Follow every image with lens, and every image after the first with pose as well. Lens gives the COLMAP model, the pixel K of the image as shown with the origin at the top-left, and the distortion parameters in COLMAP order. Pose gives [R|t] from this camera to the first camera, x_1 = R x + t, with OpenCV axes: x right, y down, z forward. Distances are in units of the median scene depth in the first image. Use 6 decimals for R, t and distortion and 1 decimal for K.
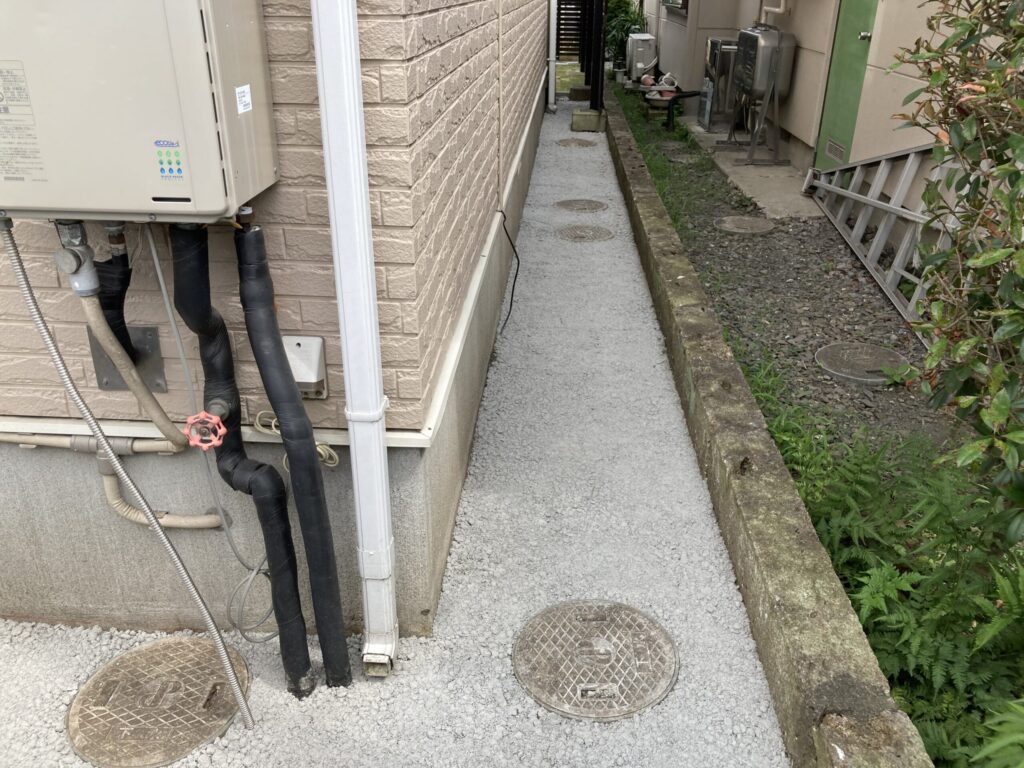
lens RADIAL K [[843.9, 0, 512.0], [0, 843.9, 384.0], [0, 0, 1]] dist [0.006574, 0.000810]
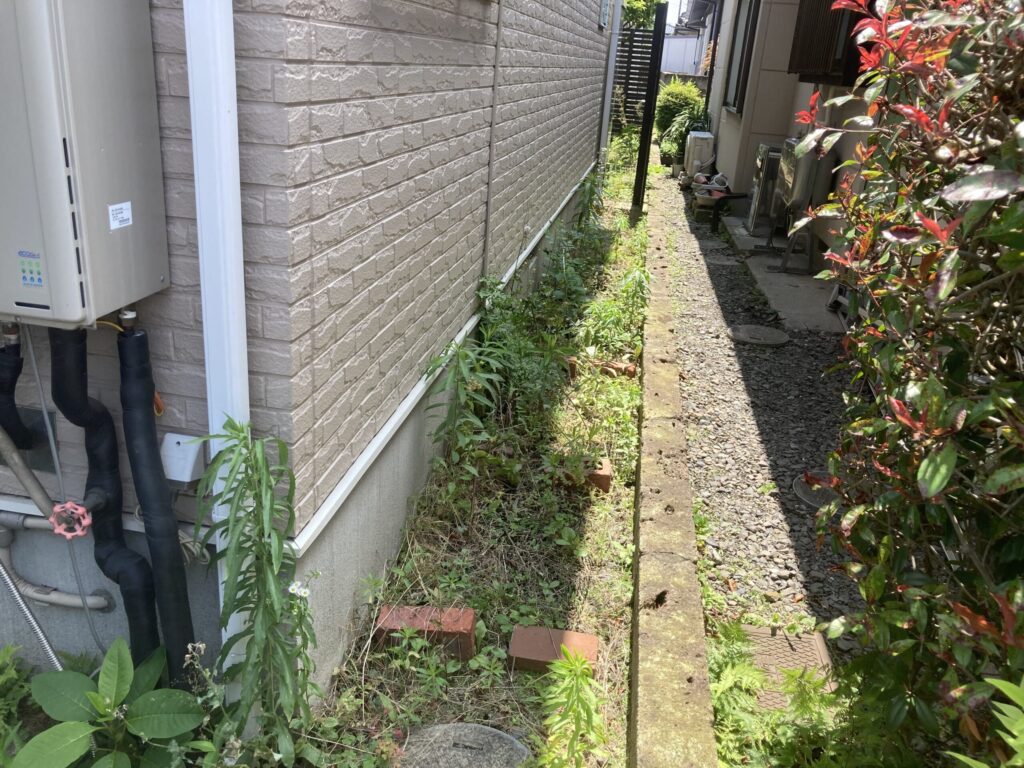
lens RADIAL K [[843.9, 0, 512.0], [0, 843.9, 384.0], [0, 0, 1]] dist [0.006574, 0.000810]
pose [[0.992297, 0.095327, -0.079119, 0.222549], [-0.101420, 0.991864, -0.076944, -0.080111], [0.071140, 0.084375, 0.993891, 0.004844]]
